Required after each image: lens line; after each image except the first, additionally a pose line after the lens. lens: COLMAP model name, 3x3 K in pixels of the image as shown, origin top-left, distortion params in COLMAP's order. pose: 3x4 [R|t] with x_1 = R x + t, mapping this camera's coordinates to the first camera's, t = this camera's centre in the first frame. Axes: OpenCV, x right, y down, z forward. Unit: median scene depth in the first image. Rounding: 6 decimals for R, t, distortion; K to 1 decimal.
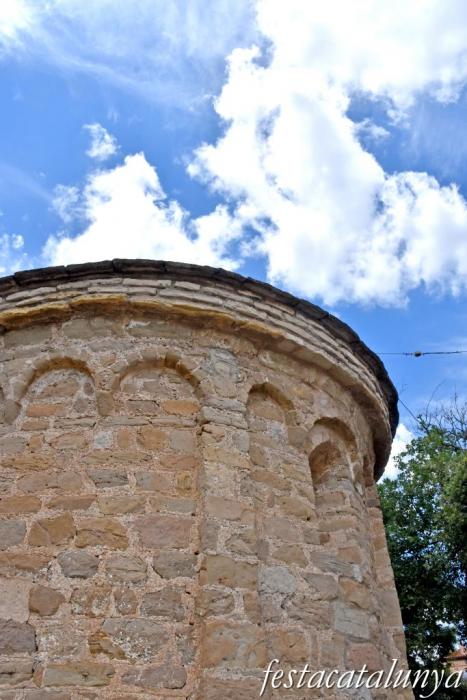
lens RADIAL K [[563.8, 0, 233.8], [0, 563.8, 353.1], [0, 0, 1]] dist [-0.127029, 0.039847]
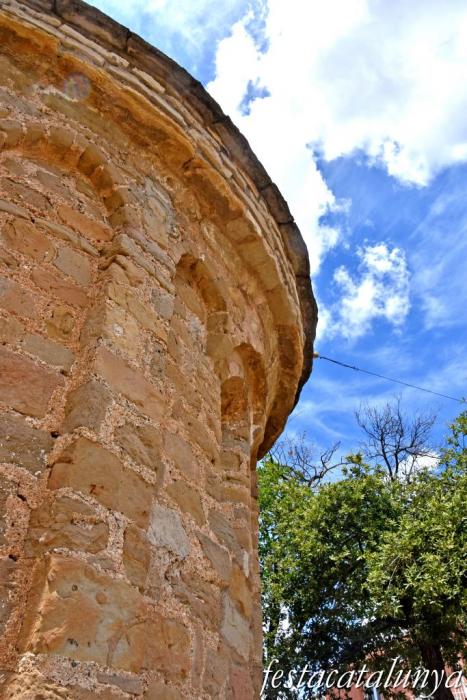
lens RADIAL K [[555.3, 0, 240.7], [0, 555.3, 348.6], [0, 0, 1]] dist [-0.132773, 0.036804]
pose [[0.893263, 0.327822, 0.307594, -0.081781], [-0.301900, 0.944457, -0.129837, 0.255598], [-0.333073, 0.023116, 0.942618, 0.386937]]
